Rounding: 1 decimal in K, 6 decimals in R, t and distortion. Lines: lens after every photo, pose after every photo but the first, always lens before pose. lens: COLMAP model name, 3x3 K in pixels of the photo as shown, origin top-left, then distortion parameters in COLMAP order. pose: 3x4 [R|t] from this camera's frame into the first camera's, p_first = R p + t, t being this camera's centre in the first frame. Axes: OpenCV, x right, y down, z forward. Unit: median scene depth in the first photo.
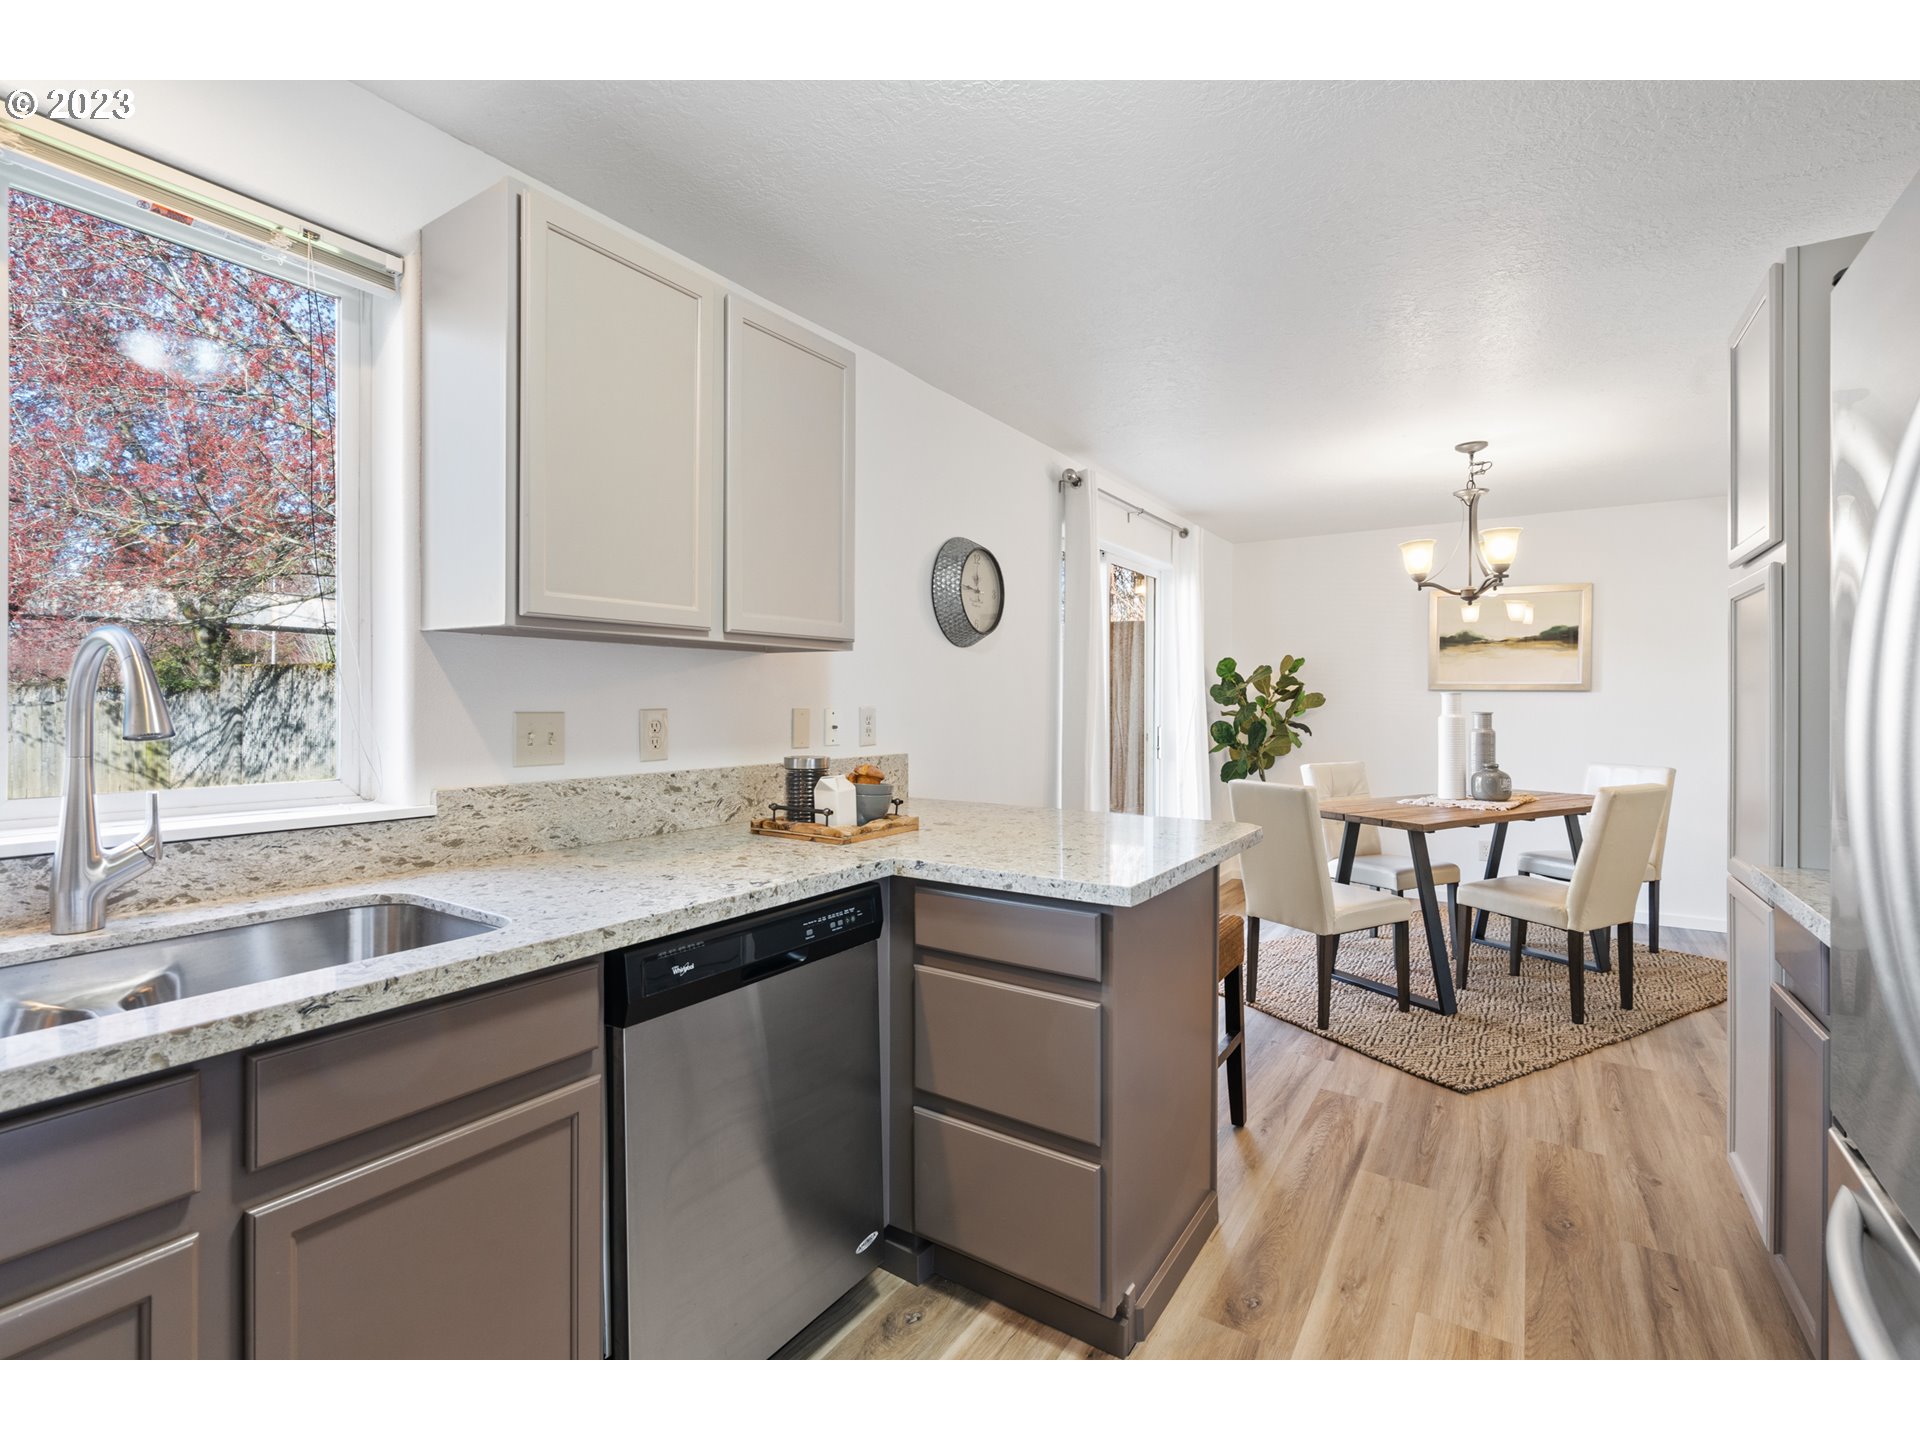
lens RADIAL K [[886.5, 0, 959.9], [0, 886.5, 706.7], [0, 0, 1]] dist [-0.001968, 0.001999]
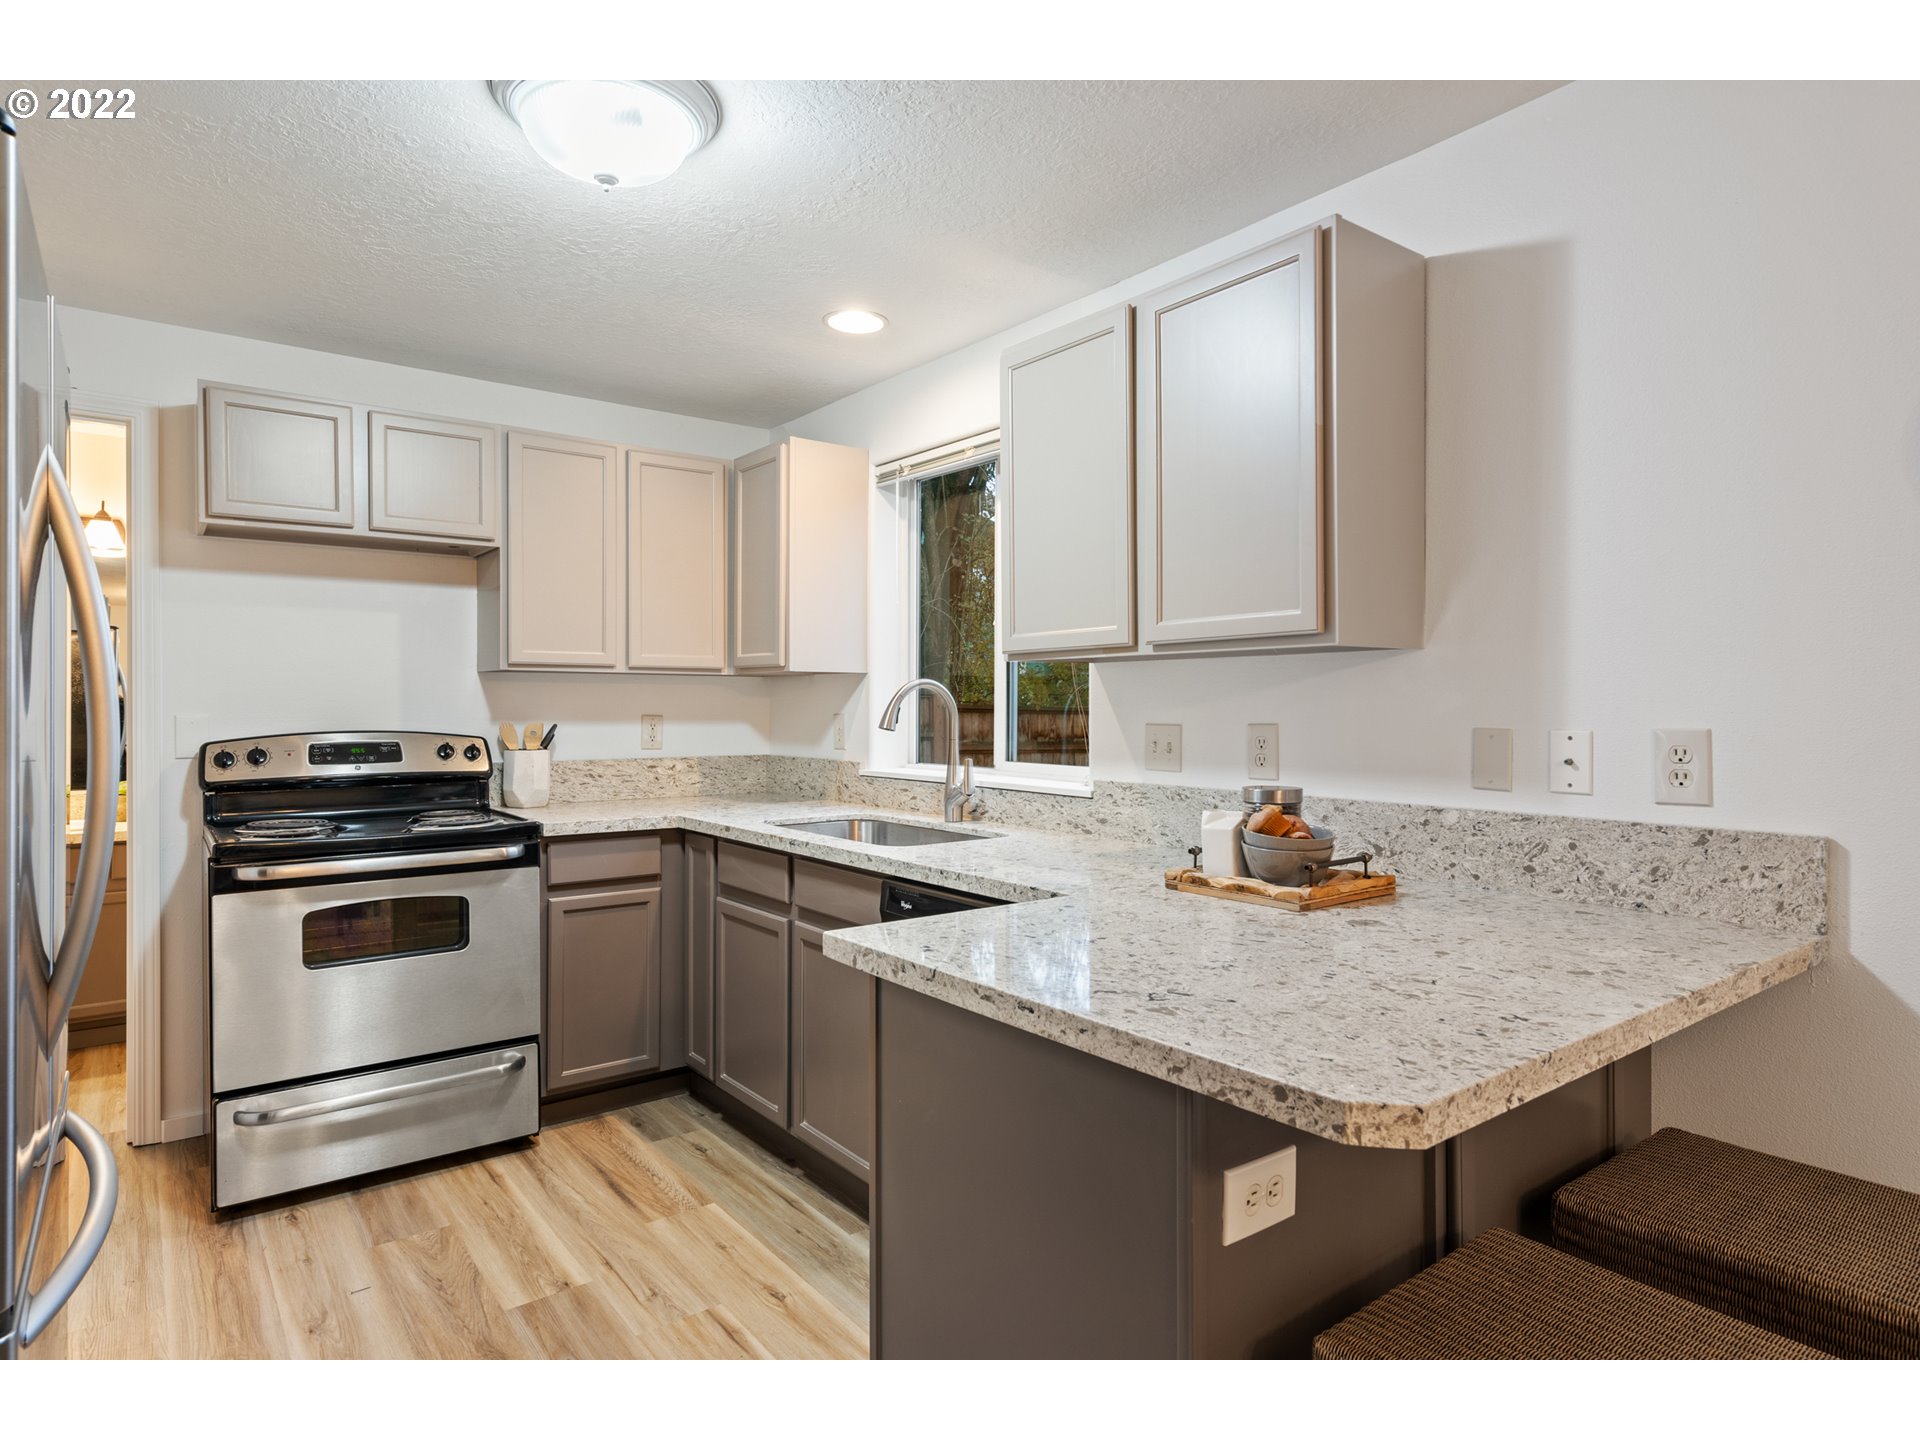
lens RADIAL K [[1056.0, 0, 945.4], [0, 1056.0, 718.9], [0, 0, 1]] dist [0.006694, 0.000701]
pose [[-0.333378, 0.006549, -0.942770, 0.984149], [-0.008597, 0.999913, 0.009986, -0.013344], [0.942754, 0.011434, -0.333293, 1.276784]]
